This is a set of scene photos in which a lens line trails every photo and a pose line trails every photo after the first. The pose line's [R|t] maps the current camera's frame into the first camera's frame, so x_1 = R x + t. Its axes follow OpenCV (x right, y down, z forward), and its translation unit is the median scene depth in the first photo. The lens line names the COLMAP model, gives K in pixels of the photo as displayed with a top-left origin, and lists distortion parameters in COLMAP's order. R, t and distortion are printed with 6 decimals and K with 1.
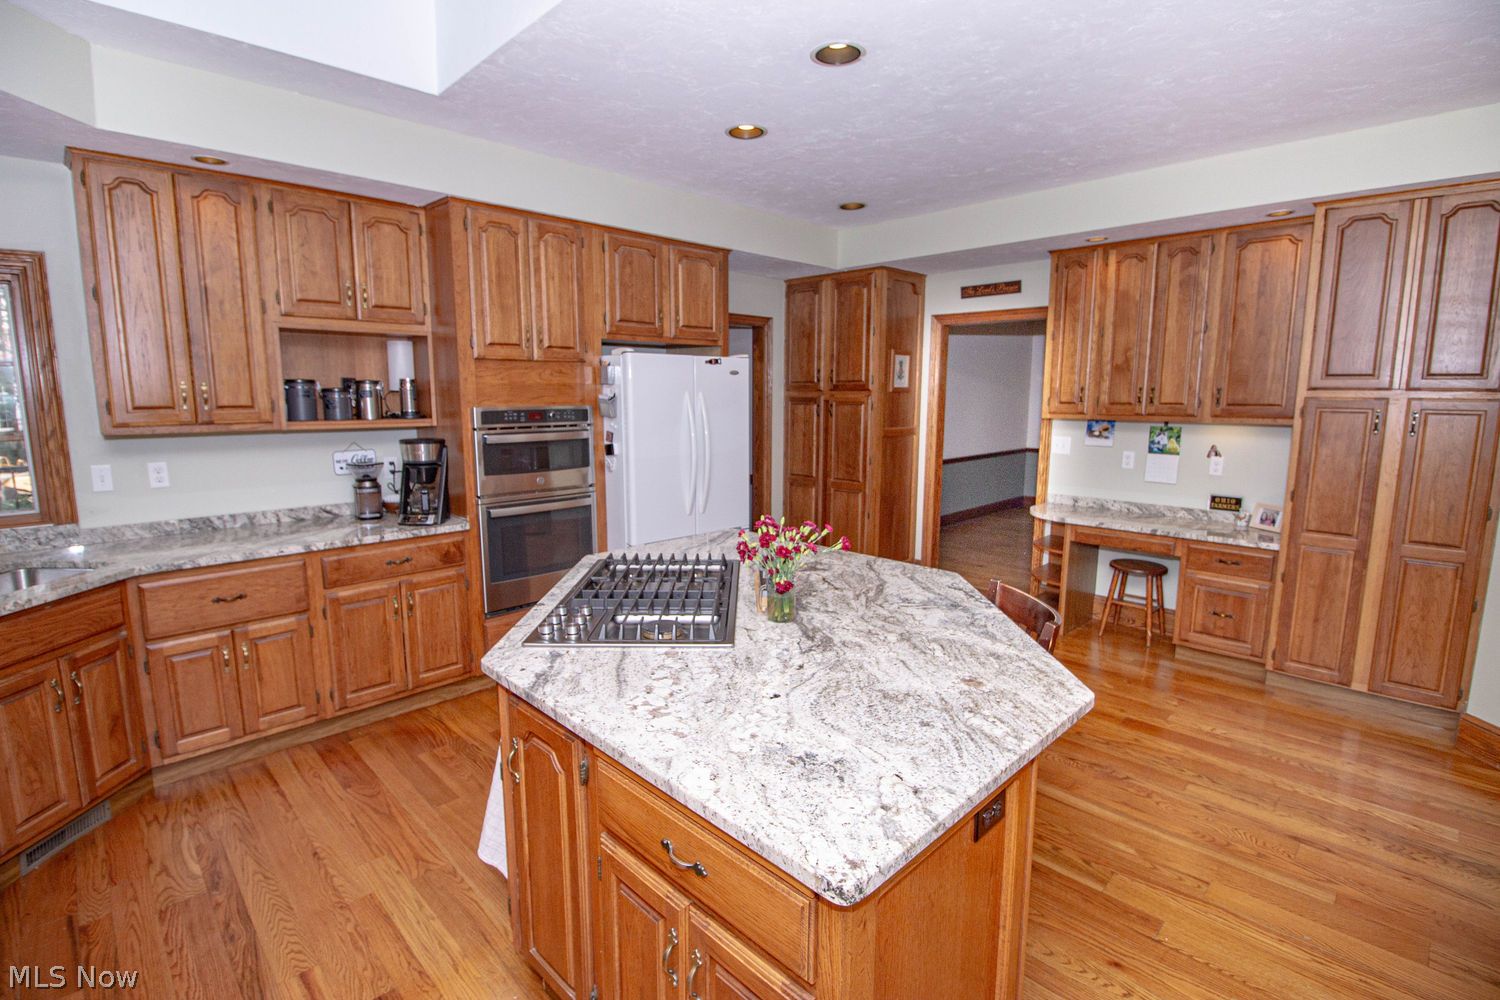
lens RADIAL K [[704.9, 0, 736.8], [0, 704.9, 501.2], [0, 0, 1]] dist [-0.002530, -0.009159]
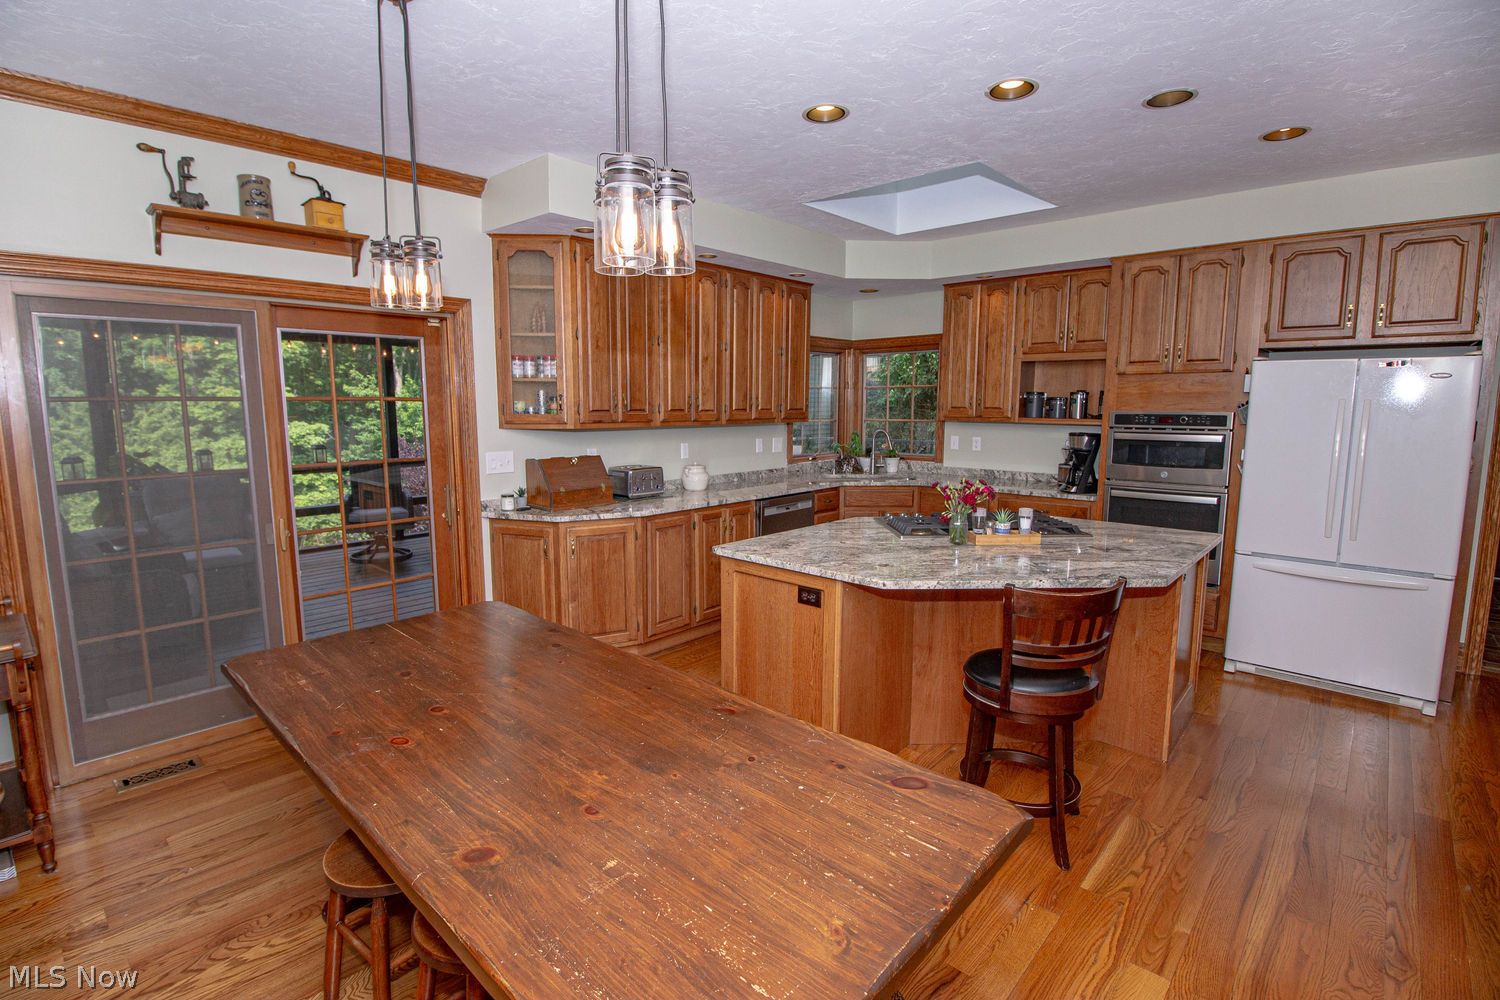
lens RADIAL K [[704.9, 0, 741.9], [0, 704.9, 495.8], [0, 0, 1]] dist [-0.002530, -0.009159]
pose [[0.048877, 0.131906, -0.990056, 1.307058], [-0.153989, 0.980385, 0.123016, -0.046796], [0.986863, 0.146445, 0.068230, 0.348181]]
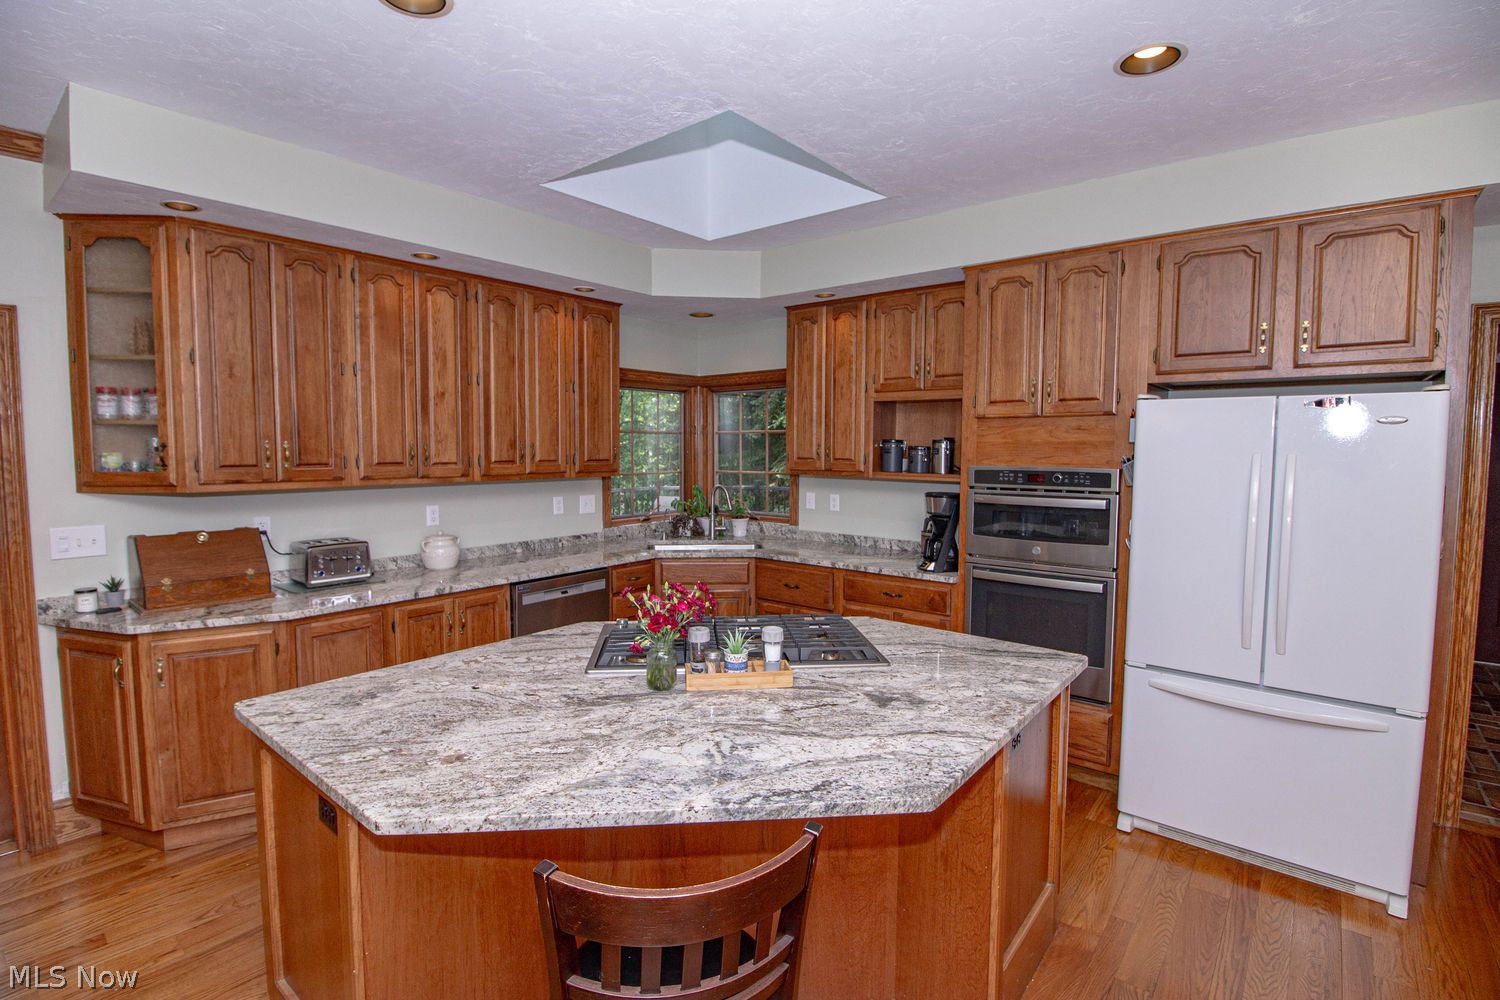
lens RADIAL K [[704.9, 0, 742.3], [0, 704.9, 498.0], [0, 0, 1]] dist [-0.002530, -0.009159]
pose [[0.101350, 0.075014, -0.992019, 0.848018], [-0.155980, 0.986019, 0.058625, -0.134929], [0.982547, 0.148793, 0.111634, 0.806010]]
